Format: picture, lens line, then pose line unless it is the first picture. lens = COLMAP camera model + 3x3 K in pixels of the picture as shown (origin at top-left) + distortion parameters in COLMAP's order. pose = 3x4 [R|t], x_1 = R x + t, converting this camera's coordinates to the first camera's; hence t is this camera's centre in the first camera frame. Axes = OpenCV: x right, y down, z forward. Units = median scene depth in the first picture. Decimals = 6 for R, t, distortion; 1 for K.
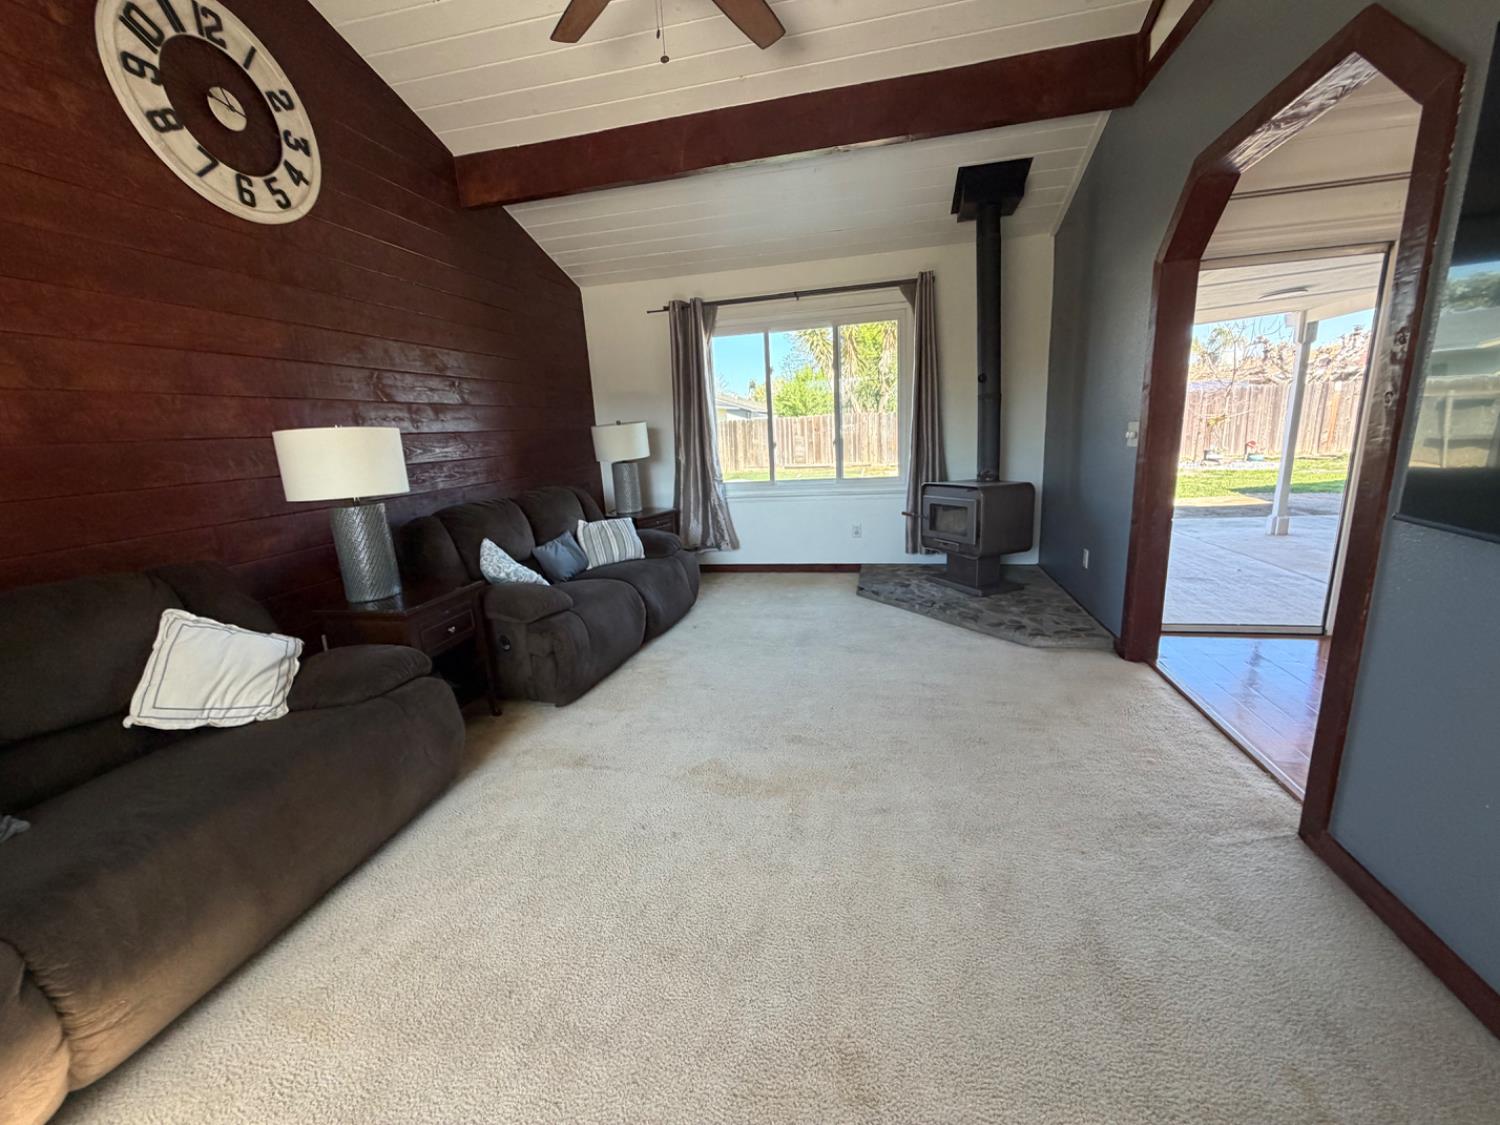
lens RADIAL K [[600.9, 0, 747.4], [0, 600.9, 565.5], [0, 0, 1]] dist [-0.000149, -0.000122]
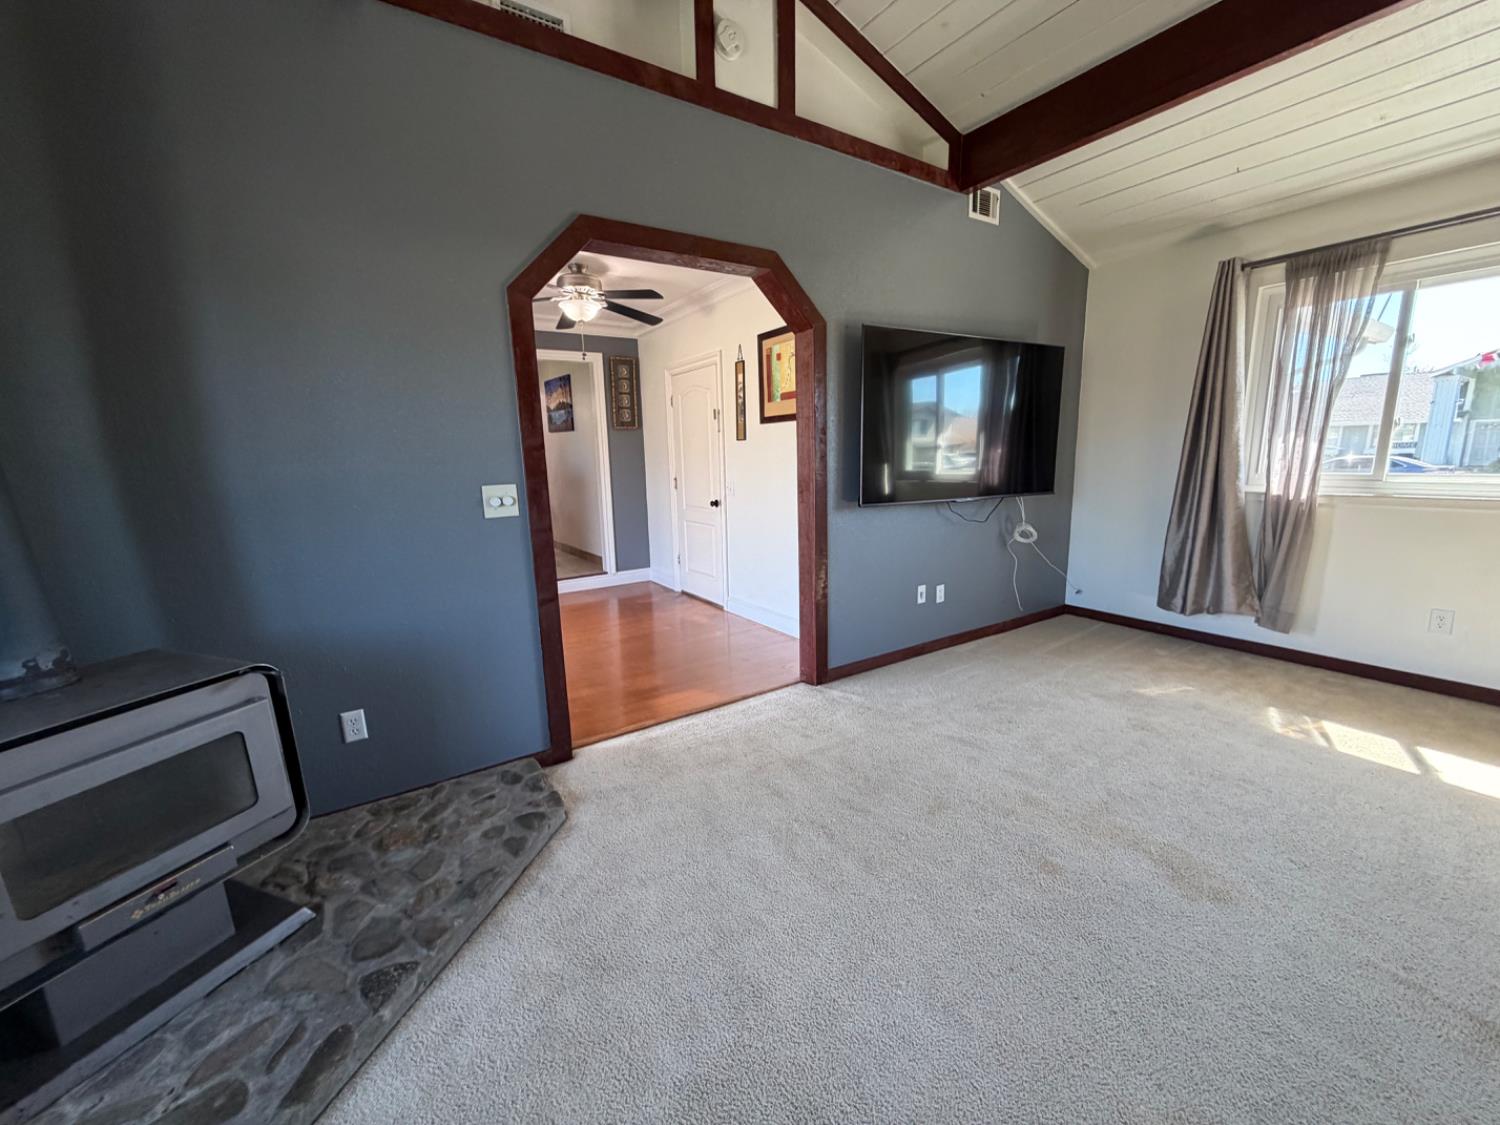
lens RADIAL K [[600.9, 0, 747.4], [0, 600.9, 565.5], [0, 0, 1]] dist [-0.000149, -0.000122]
pose [[-0.715385, -0.064646, 0.695733, -0.105422], [0.210516, 0.929504, 0.302830, -0.266084], [-0.666263, 0.363103, -0.651344, 1.131836]]
